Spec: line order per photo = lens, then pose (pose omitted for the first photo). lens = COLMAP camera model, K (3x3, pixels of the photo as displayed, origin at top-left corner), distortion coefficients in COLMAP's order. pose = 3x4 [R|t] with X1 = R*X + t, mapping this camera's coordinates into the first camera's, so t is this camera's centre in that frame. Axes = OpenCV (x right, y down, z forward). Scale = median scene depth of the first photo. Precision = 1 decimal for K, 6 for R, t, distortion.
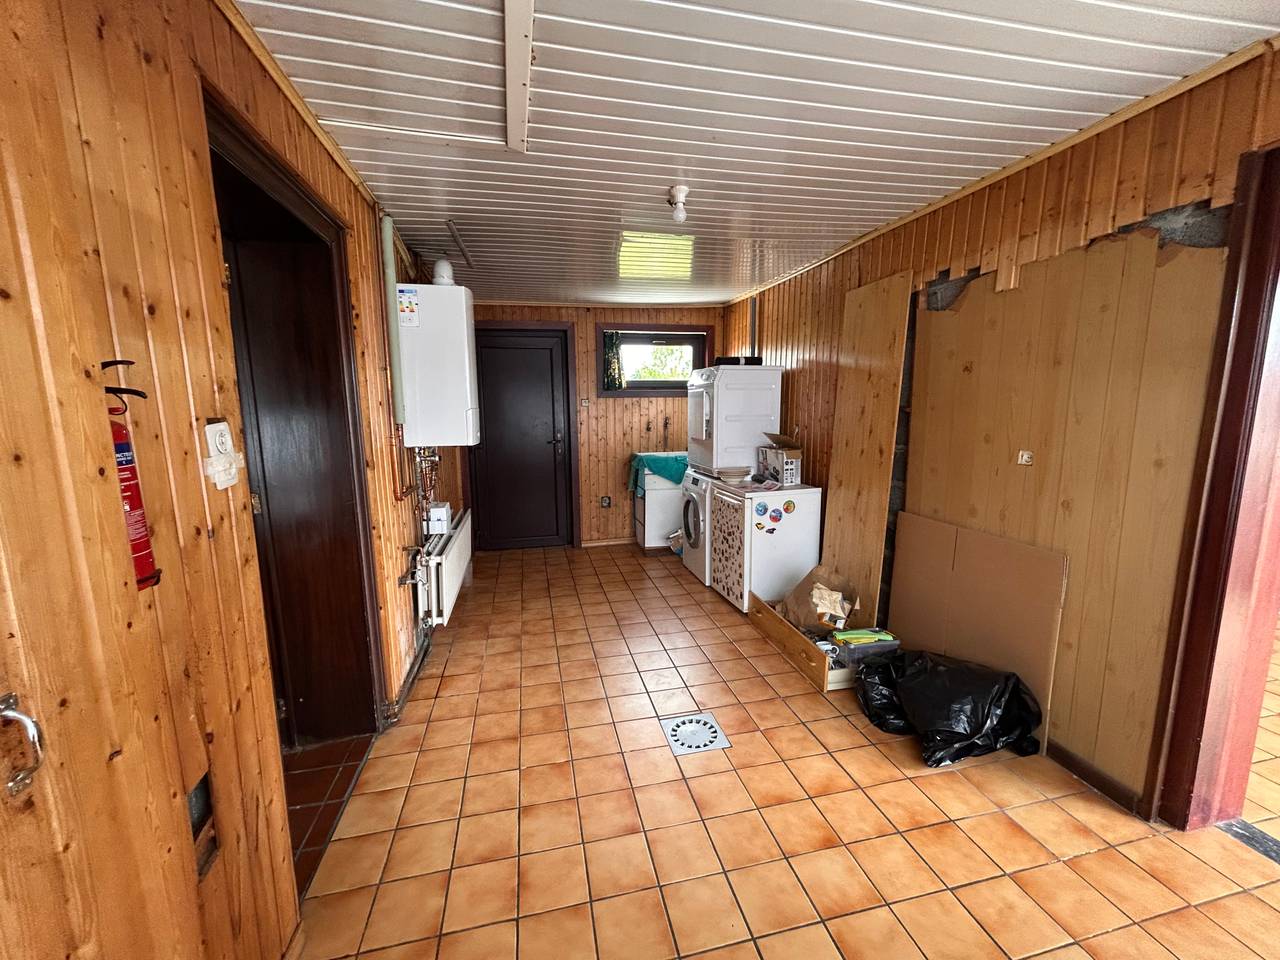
lens RADIAL K [[514.9, 0, 640.0], [0, 514.9, 480.0], [0, 0, 1]] dist [-0.011443, 0.009804]
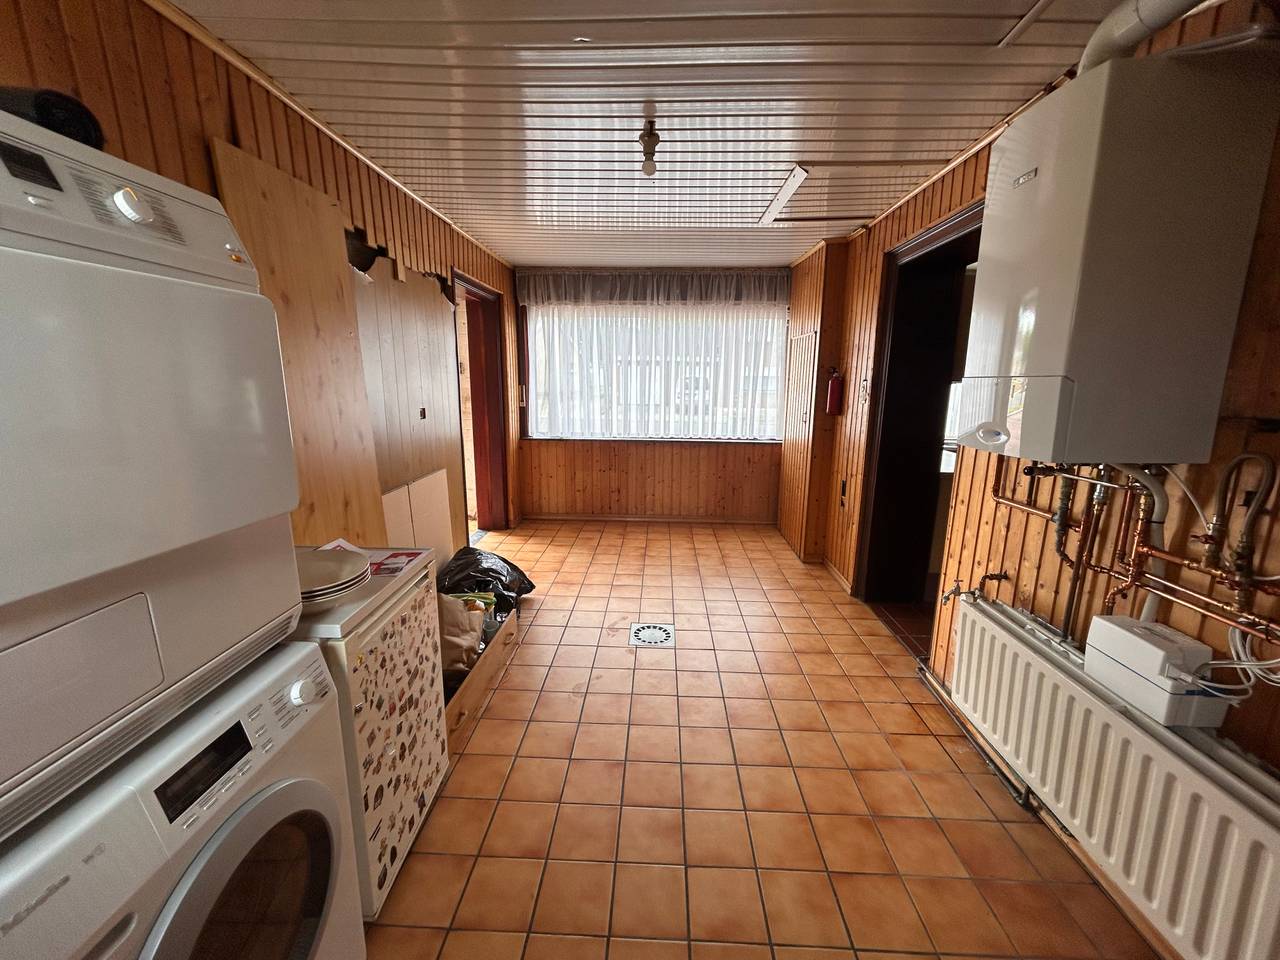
lens RADIAL K [[514.9, 0, 640.0], [0, 514.9, 480.0], [0, 0, 1]] dist [-0.011443, 0.009804]
pose [[-0.966398, -0.048940, 0.252349, -0.135427], [0.037856, 0.943908, 0.328030, -0.233460], [-0.254248, 0.326561, -0.910338, 1.642459]]
